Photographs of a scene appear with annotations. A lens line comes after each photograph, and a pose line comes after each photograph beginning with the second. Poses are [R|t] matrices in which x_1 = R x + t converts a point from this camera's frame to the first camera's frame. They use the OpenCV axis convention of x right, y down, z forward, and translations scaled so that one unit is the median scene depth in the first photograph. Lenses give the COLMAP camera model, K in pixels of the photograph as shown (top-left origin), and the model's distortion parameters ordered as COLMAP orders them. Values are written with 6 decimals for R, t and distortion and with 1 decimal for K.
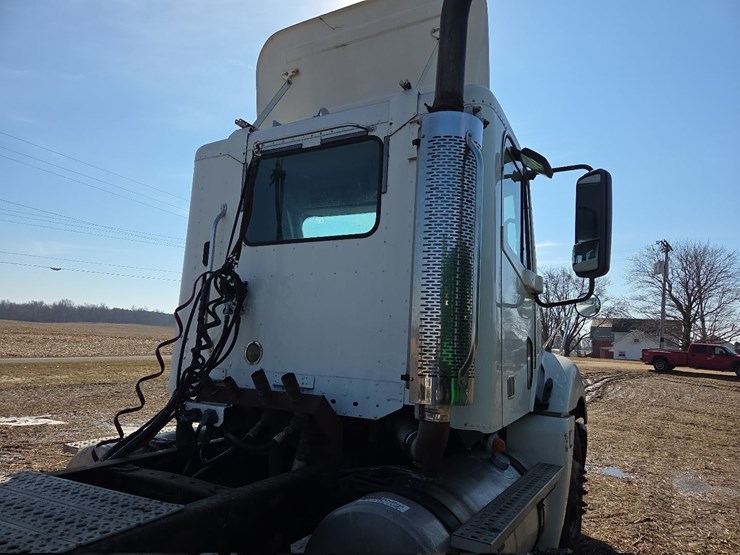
lens RADIAL K [[487.2, 0, 379.1], [0, 487.2, 285.8], [0, 0, 1]] dist [0.074105, -0.056211]
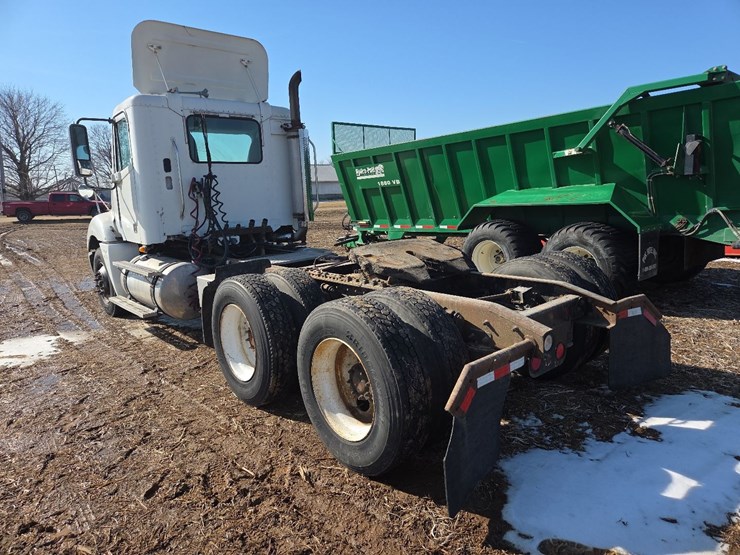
lens RADIAL K [[472.1, 0, 371.4], [0, 472.1, 267.3], [0, 0, 1]] dist [0.071112, -0.045690]
pose [[0.349718, -0.200352, 0.915181, -1.731705], [-0.053878, 0.970947, 0.233149, -0.147589], [-0.935305, -0.130844, 0.328763, -0.329370]]
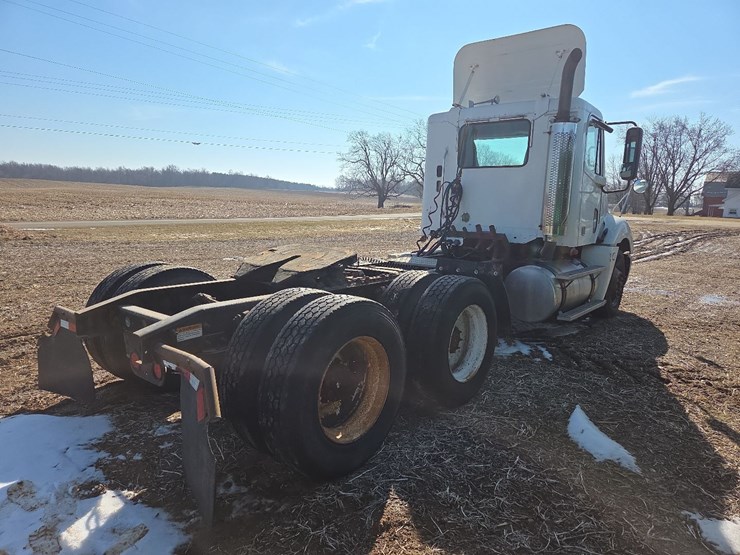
lens RADIAL K [[483.9, 0, 391.3], [0, 483.9, 270.8], [0, 0, 1]] dist [0.041134, -0.004211]
pose [[0.988140, 0.010010, -0.153227, -0.222088], [0.028550, 0.968496, 0.247386, -0.167730], [0.150876, -0.248827, 0.956724, -1.125164]]
